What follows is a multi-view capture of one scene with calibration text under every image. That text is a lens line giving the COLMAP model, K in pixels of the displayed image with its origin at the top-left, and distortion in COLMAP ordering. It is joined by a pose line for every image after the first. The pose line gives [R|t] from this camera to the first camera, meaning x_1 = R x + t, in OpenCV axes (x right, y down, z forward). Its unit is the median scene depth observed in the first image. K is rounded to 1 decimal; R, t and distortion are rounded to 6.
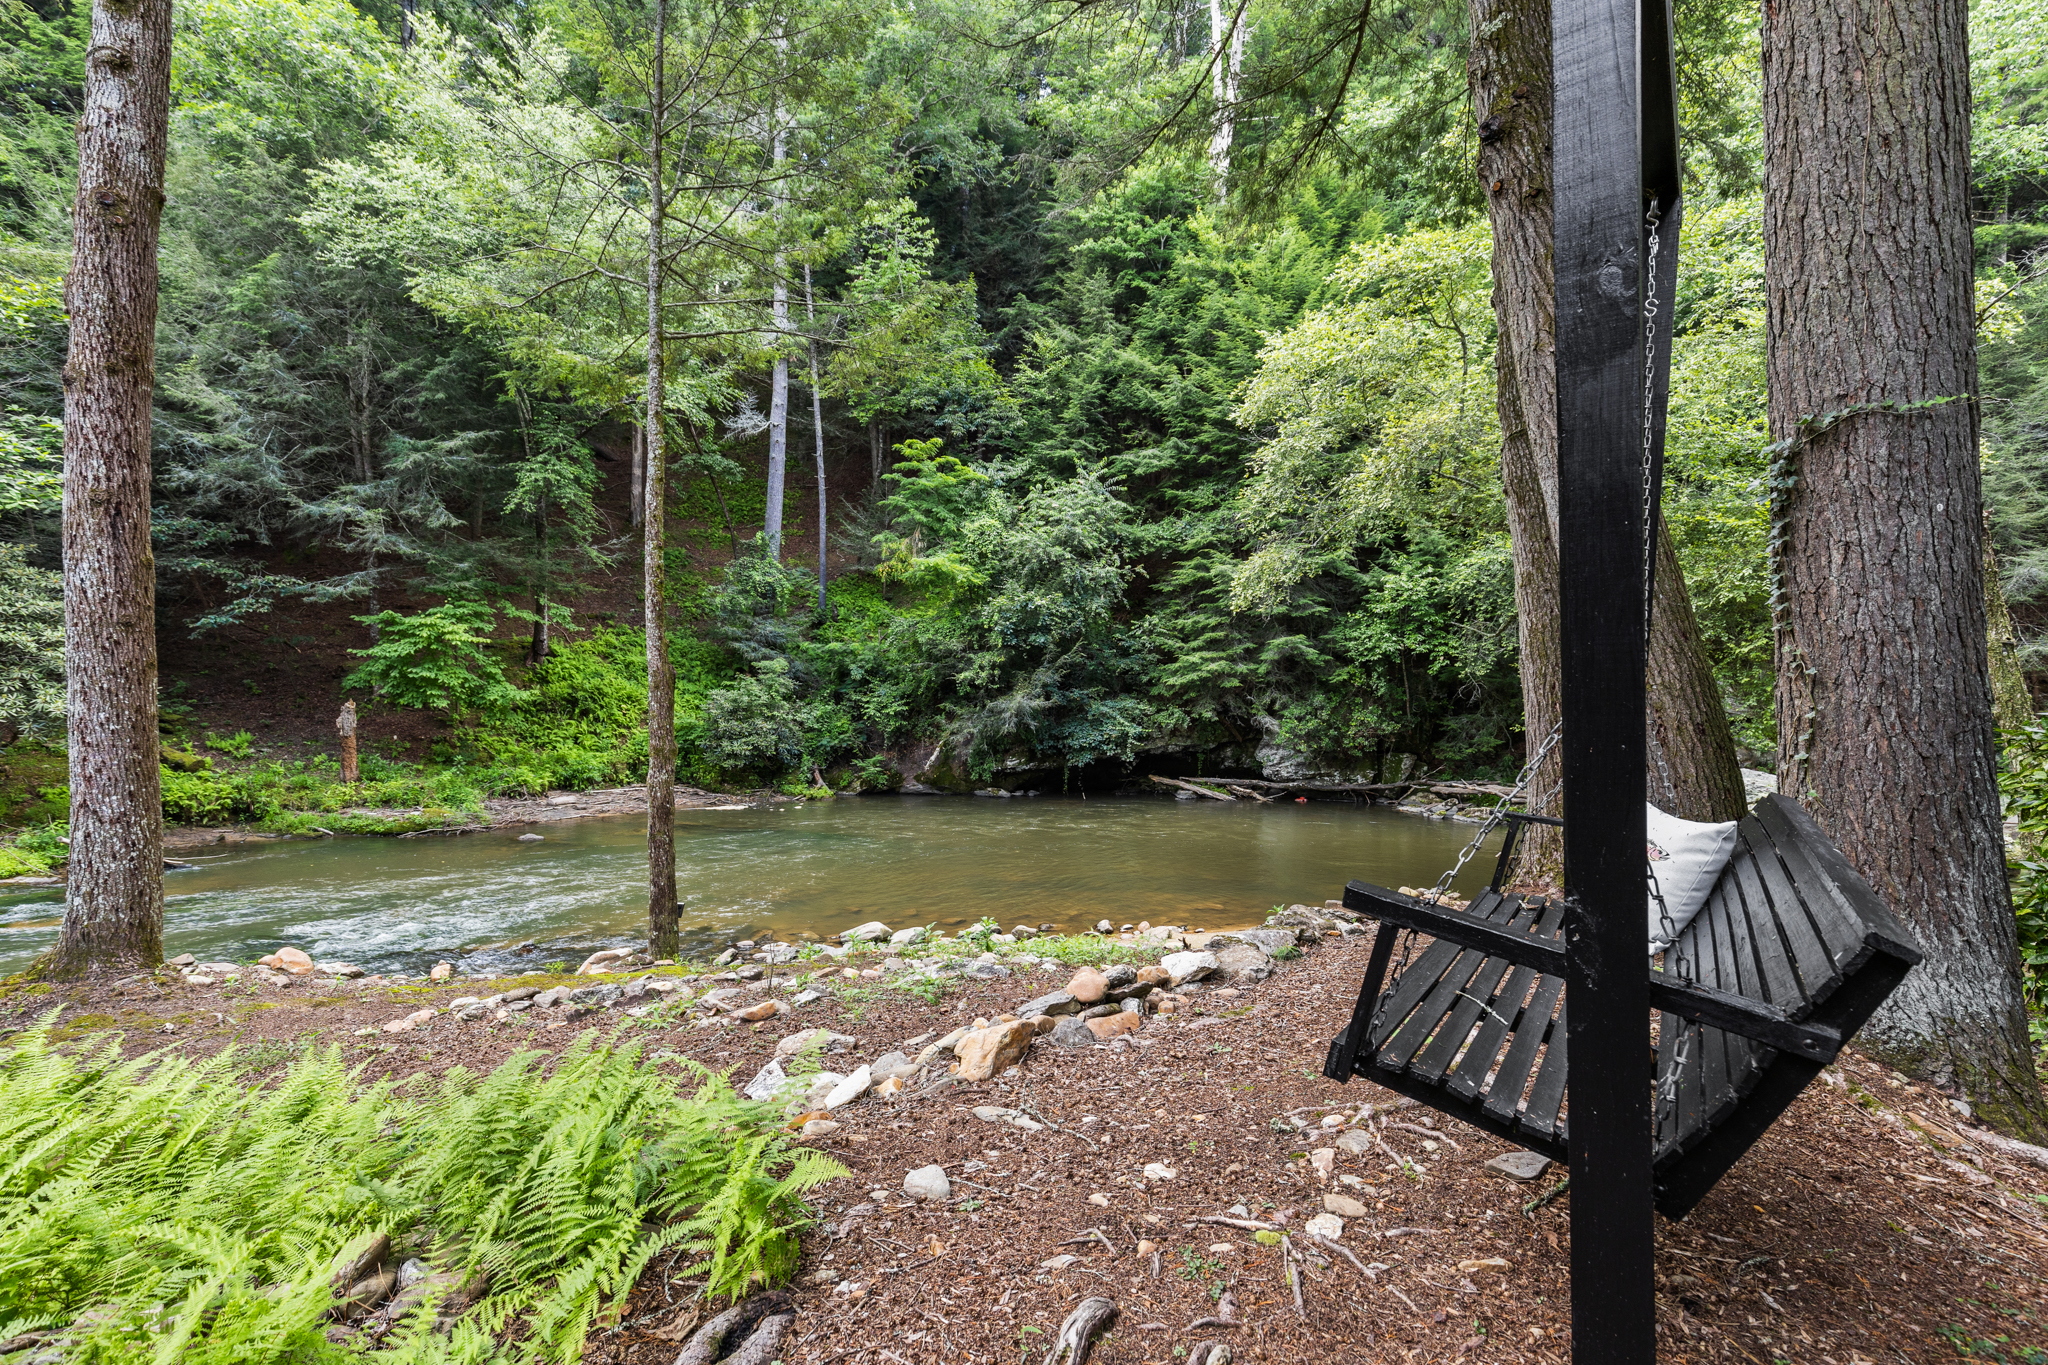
lens RADIAL K [[932.5, 0, 1034.2], [0, 932.5, 688.9], [0, 0, 1]] dist [0.004216, -0.000691]
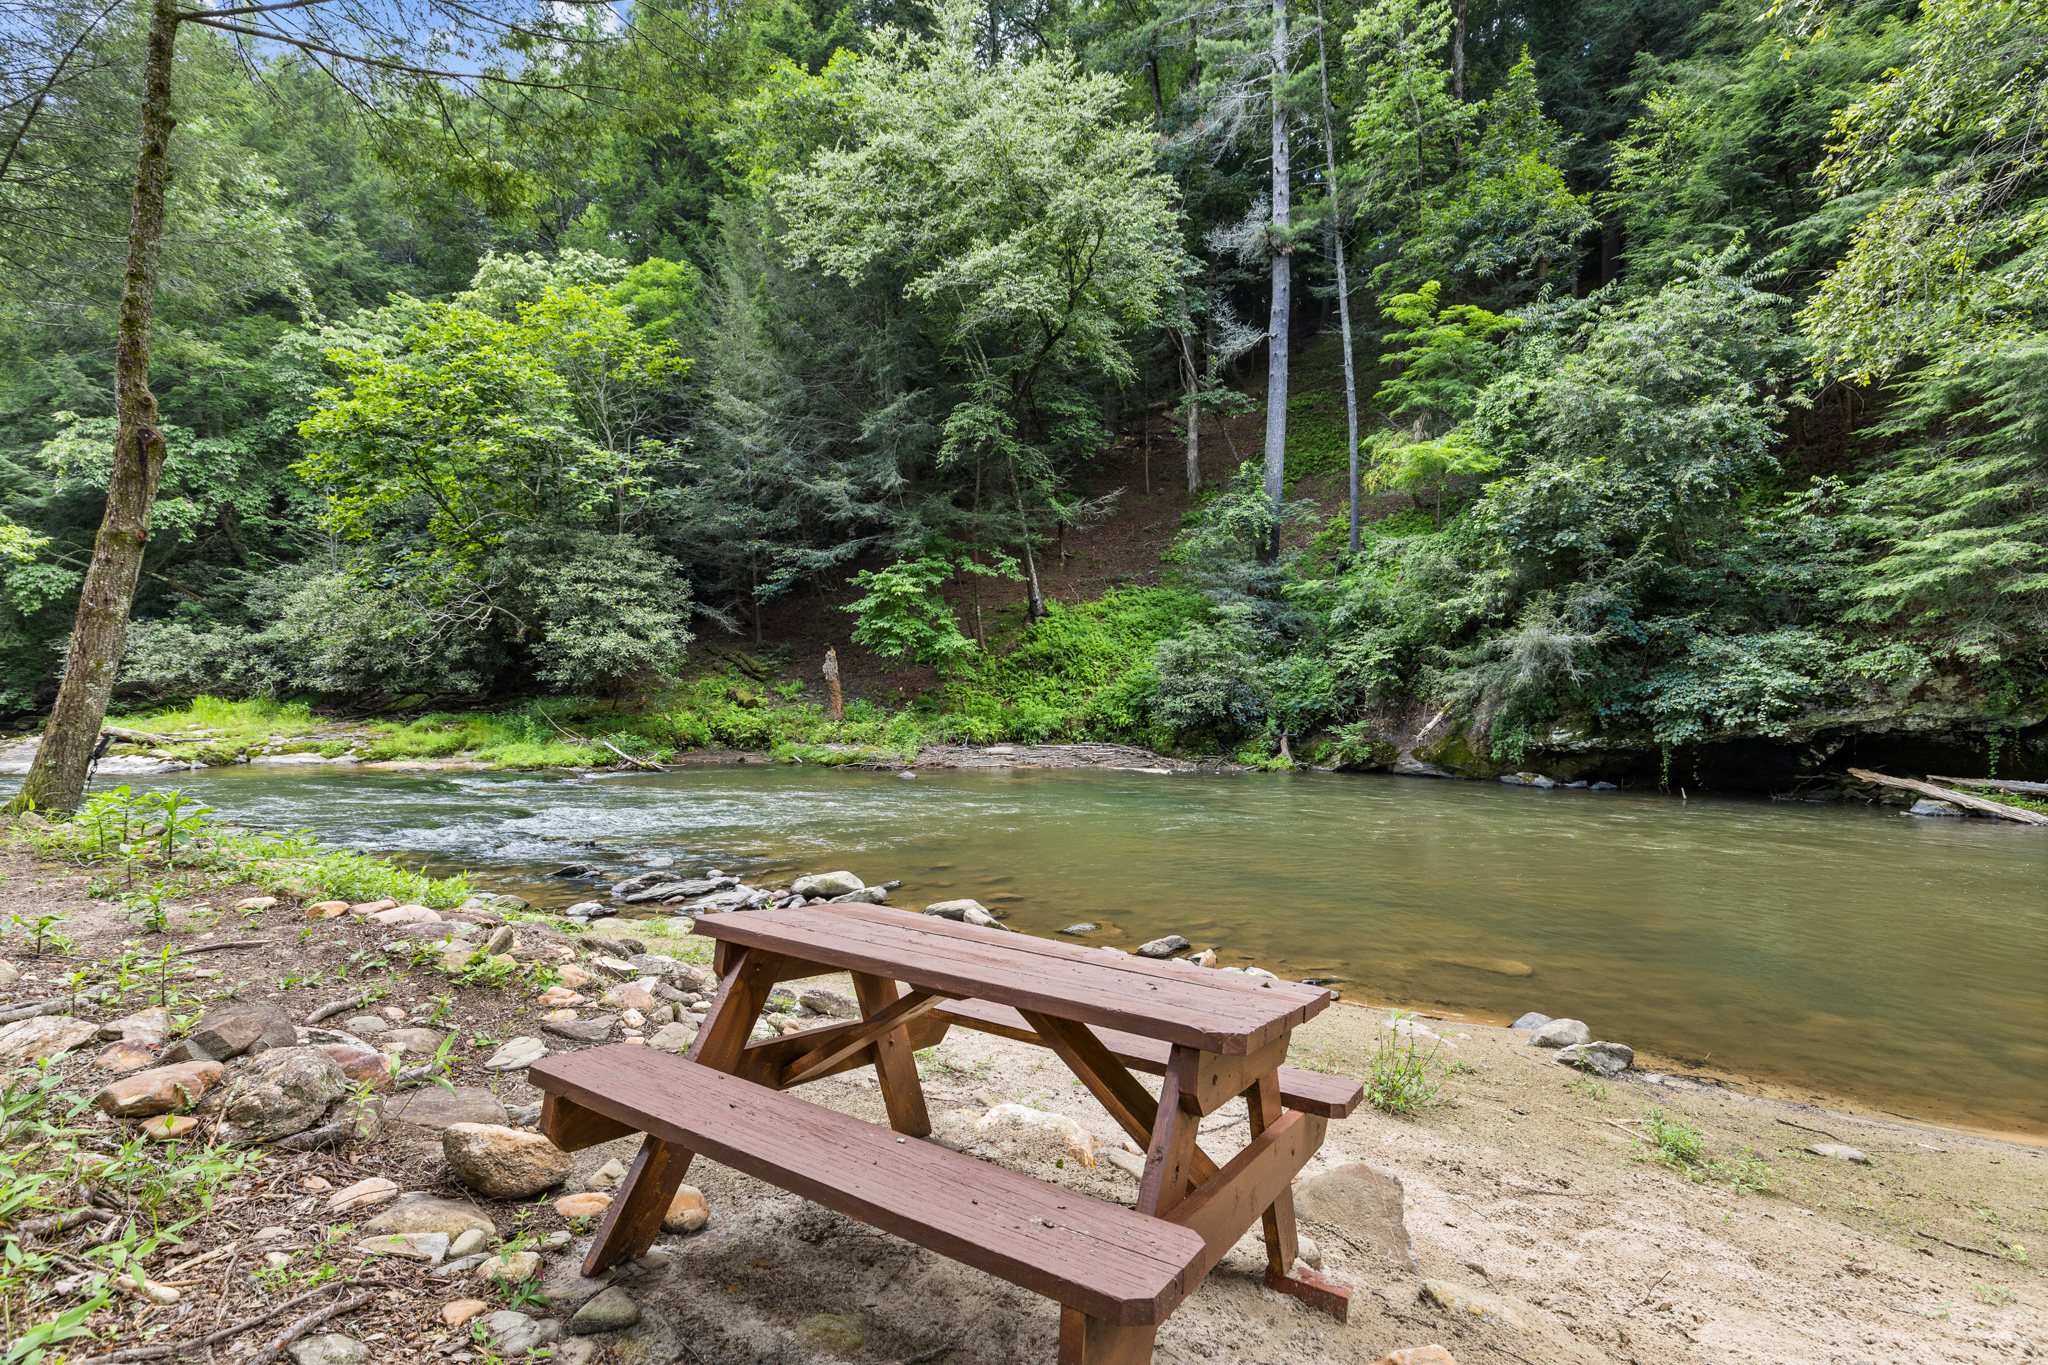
lens RADIAL K [[932.5, 0, 1020.9], [0, 932.5, 679.6], [0, 0, 1]] dist [0.004216, -0.000691]
pose [[0.703608, -0.013637, -0.710458, 0.183061], [-0.001239, 0.999791, -0.020418, 0.054741], [0.710587, 0.015247, 0.703444, 0.272806]]
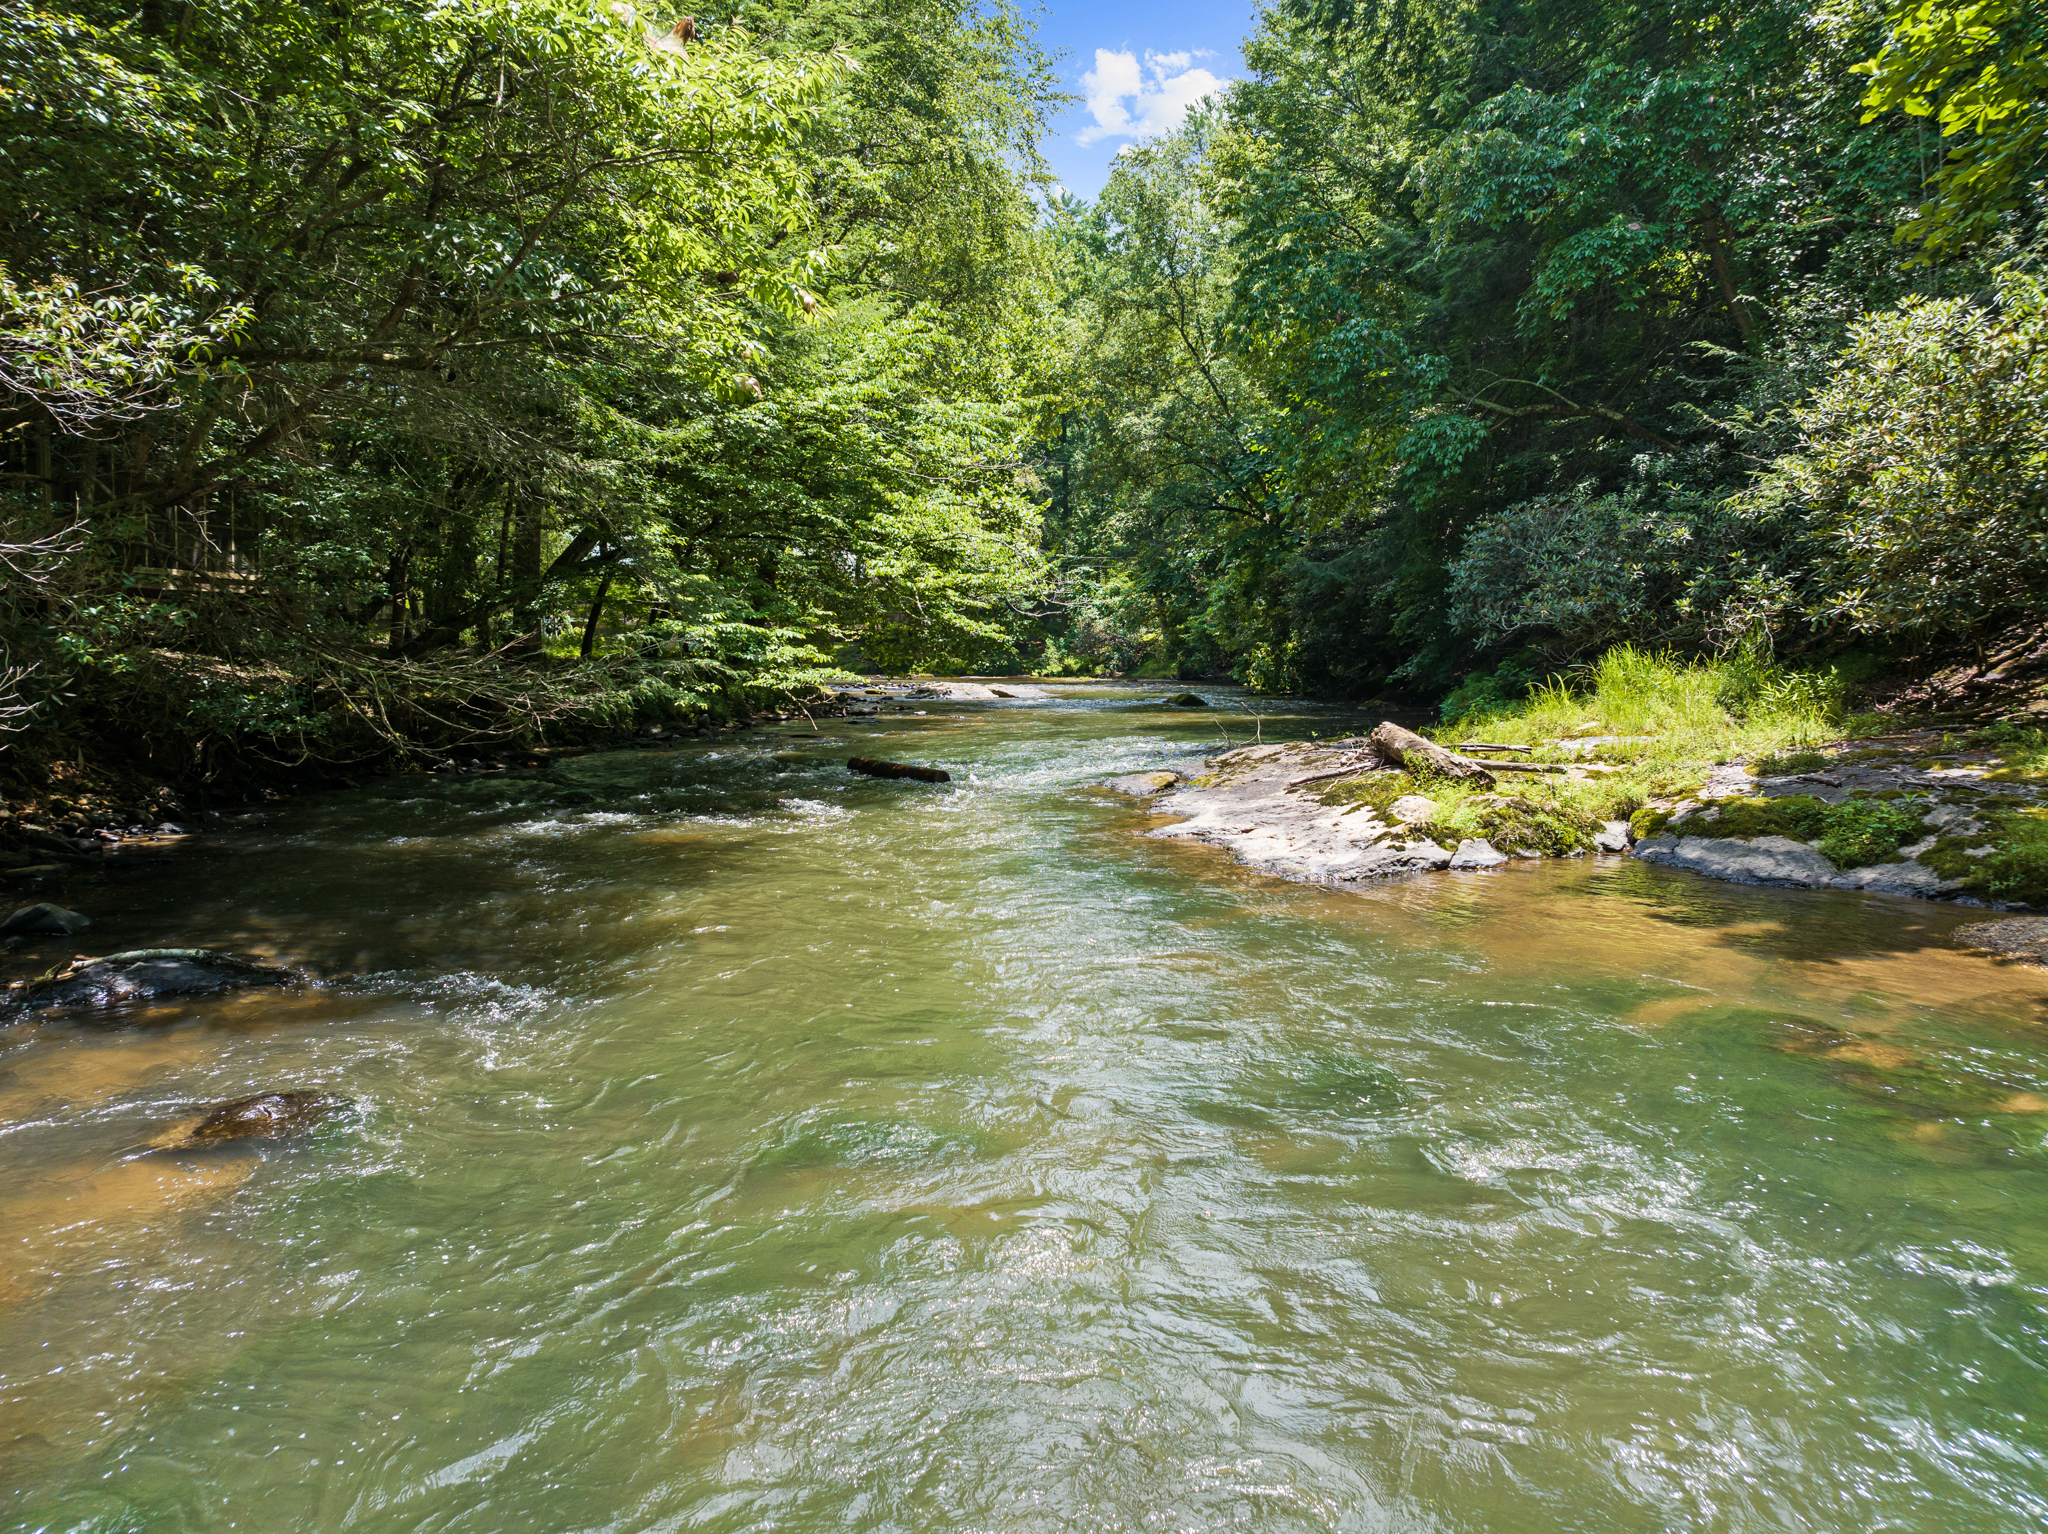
lens RADIAL K [[1438.2, 0, 1028.5], [0, 1438.2, 763.2], [0, 0, 1]] dist [-0.029686, 0.001137]
pose [[-0.438080, 0.057684, -0.897083, -0.395766], [-0.001285, 0.997898, 0.064794, 0.060339], [0.898935, 0.029538, -0.437085, 0.384136]]
